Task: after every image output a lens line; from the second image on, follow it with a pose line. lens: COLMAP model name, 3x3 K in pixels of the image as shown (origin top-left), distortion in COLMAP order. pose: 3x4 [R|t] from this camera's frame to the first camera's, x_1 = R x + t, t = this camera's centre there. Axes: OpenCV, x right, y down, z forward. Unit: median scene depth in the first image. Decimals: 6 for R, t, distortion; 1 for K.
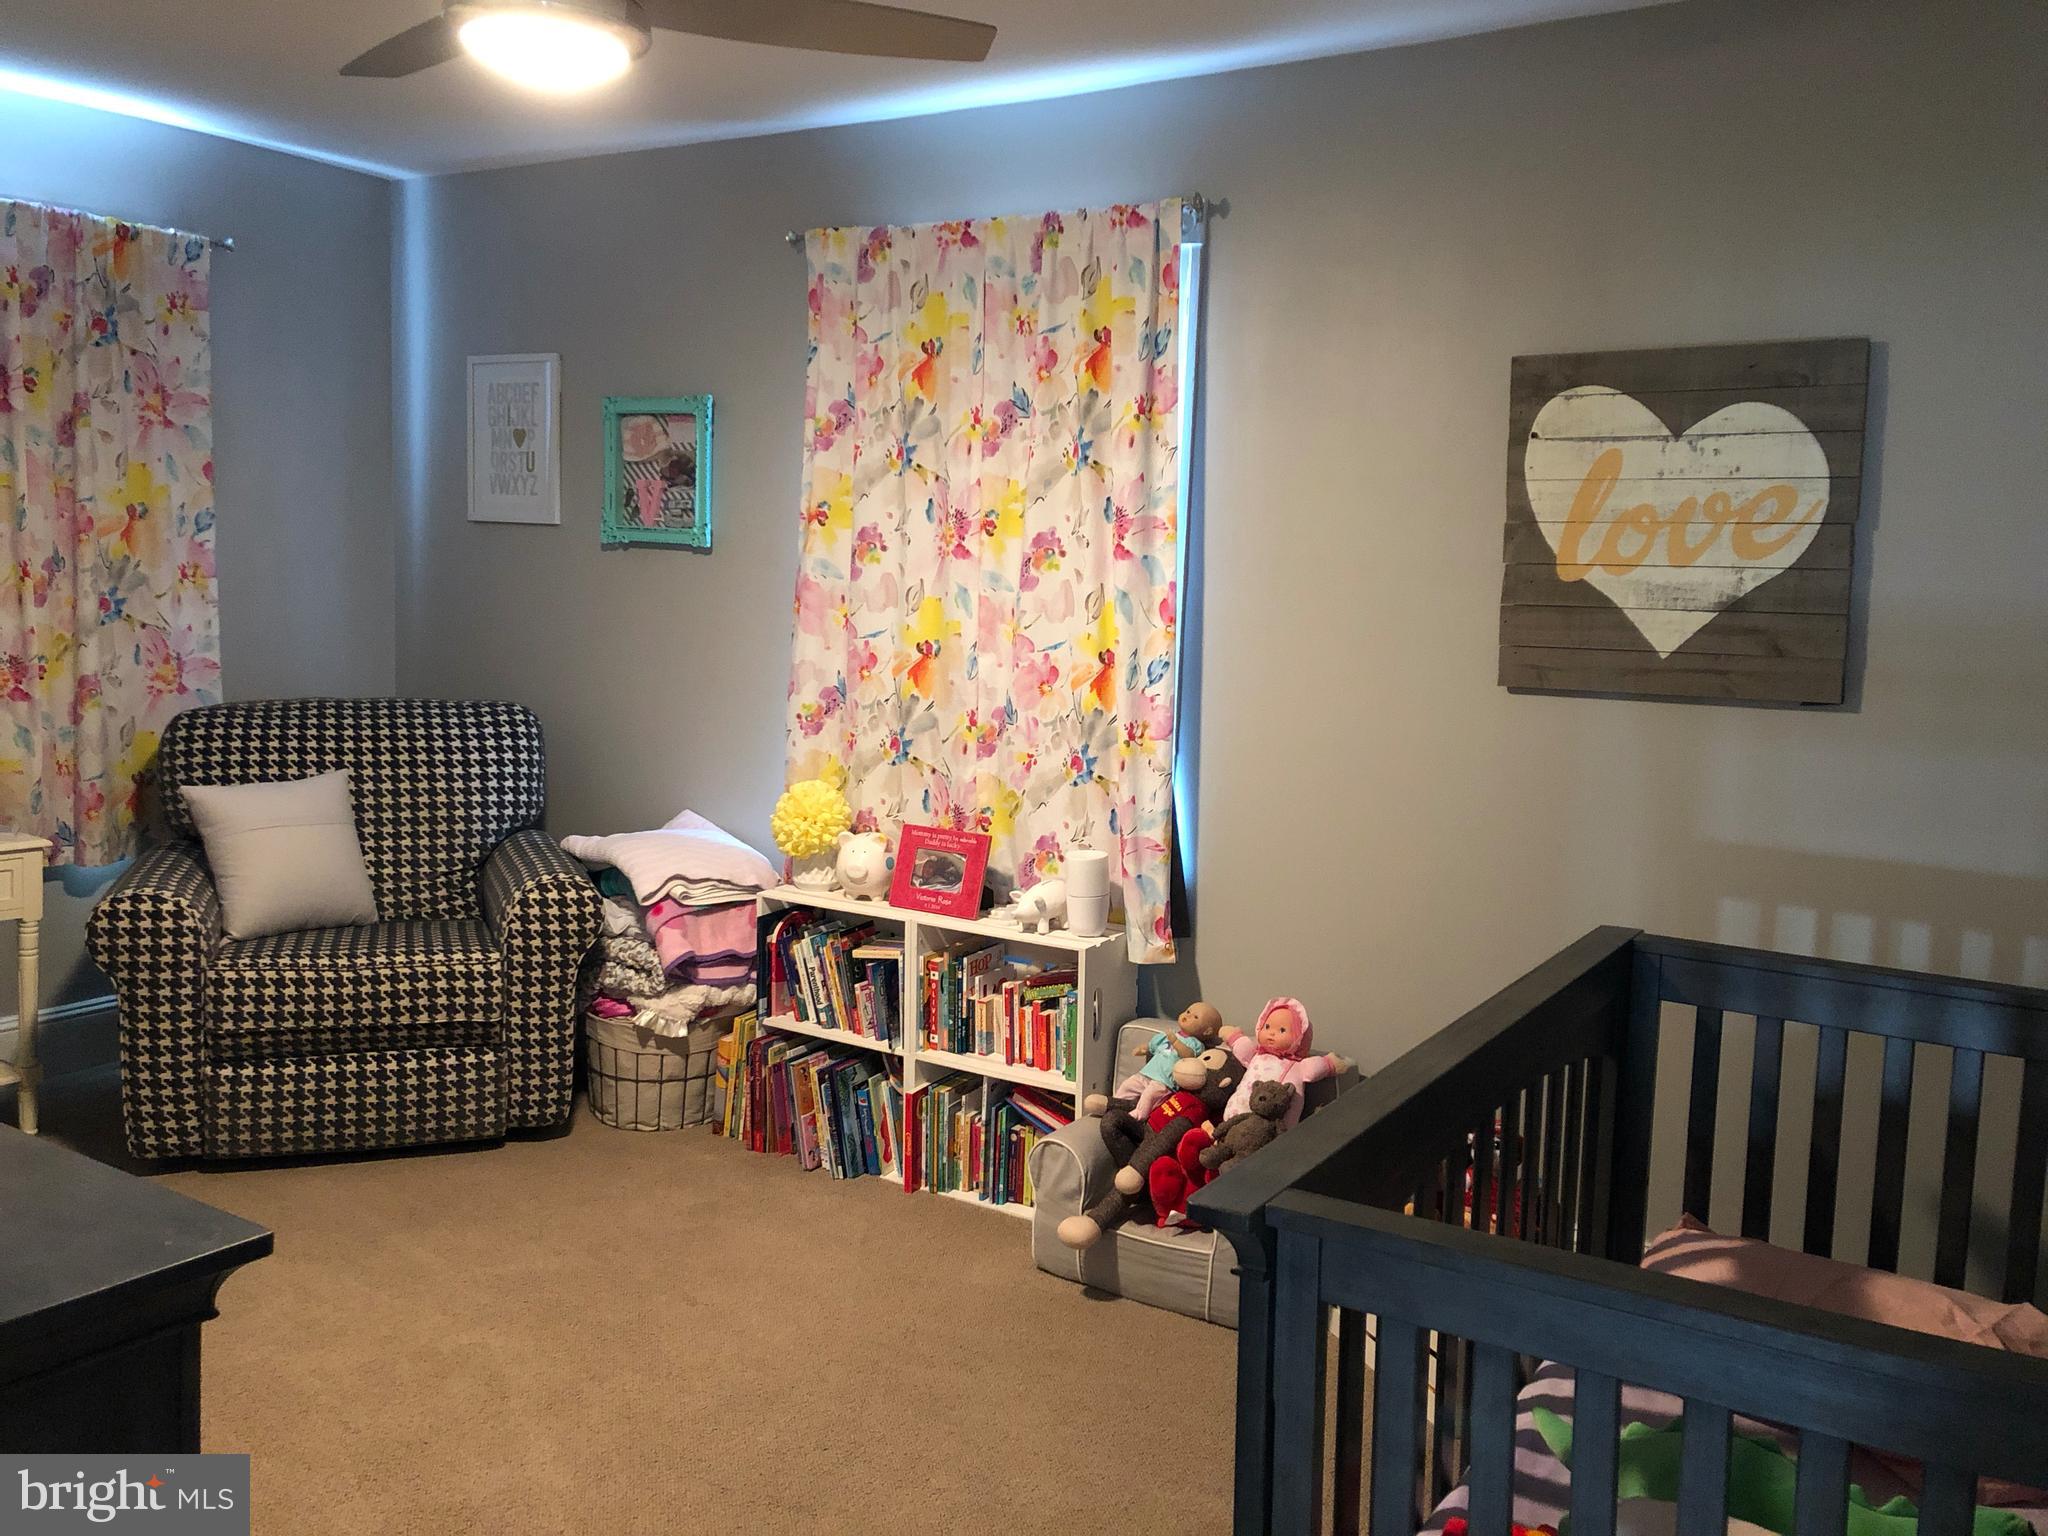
lens RADIAL K [[1658.2, 0, 1024.0], [0, 1658.2, 768.0], [0, 0, 1]] dist [0.083439, -0.169475]
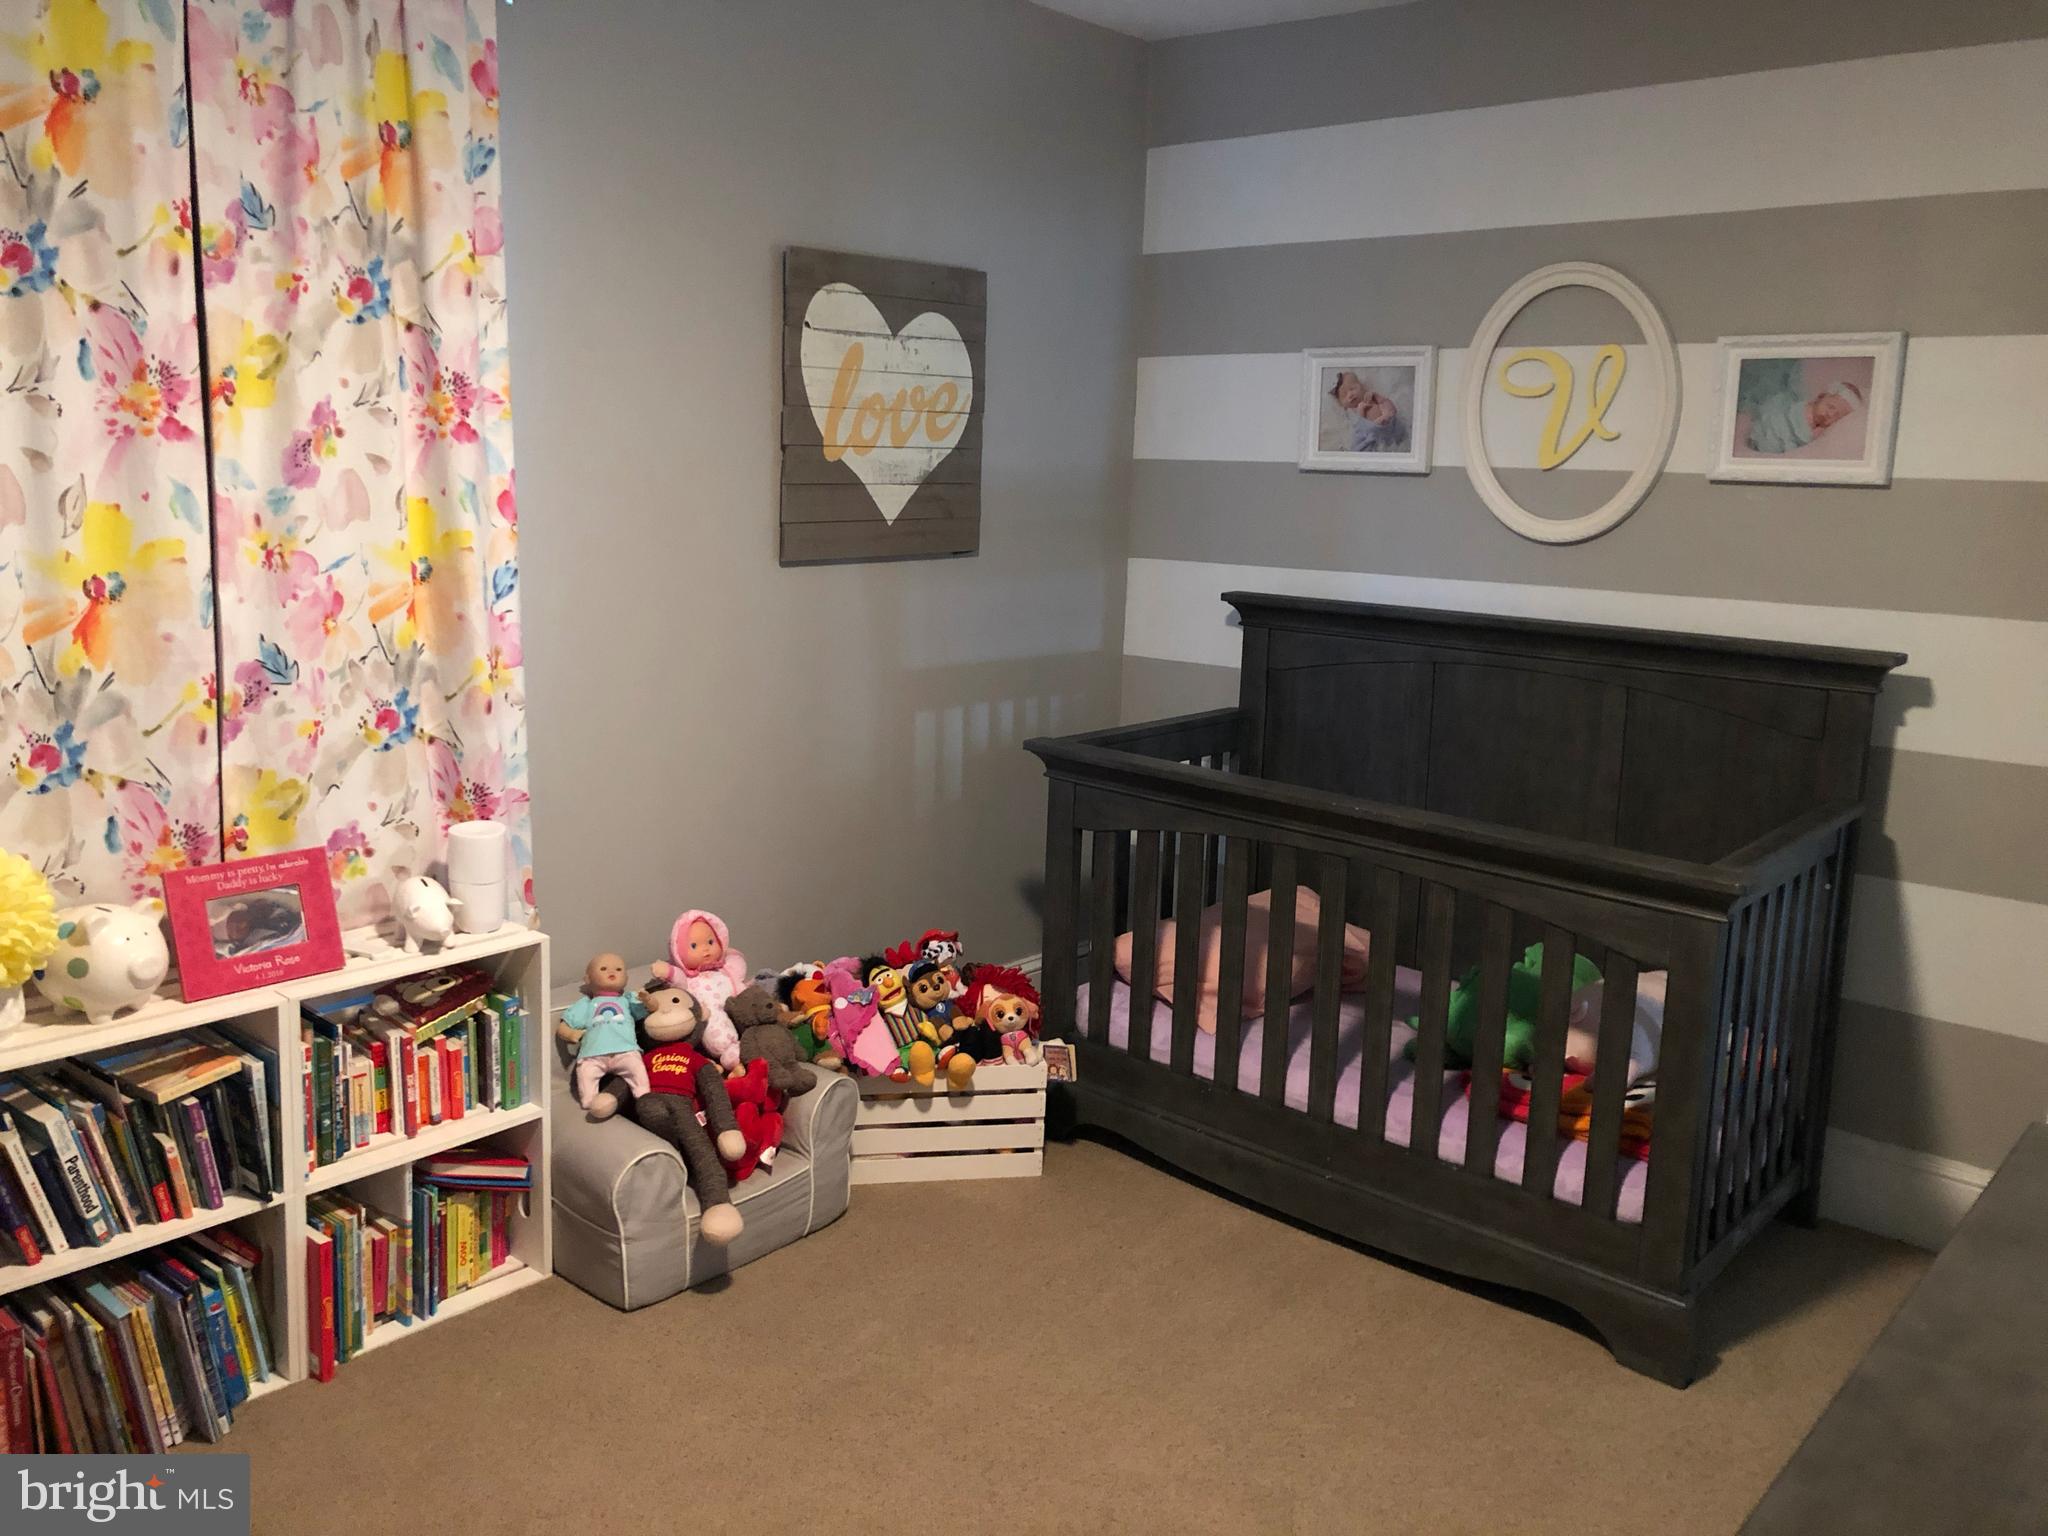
lens RADIAL K [[1658.2, 0, 1024.0], [0, 1658.2, 768.0], [0, 0, 1]] dist [0.083439, -0.169475]
pose [[0.136305, -0.216896, 0.966632, -0.699359], [0.089626, 0.974437, 0.206009, -0.117264], [-0.986604, 0.058555, 0.152260, 0.650059]]
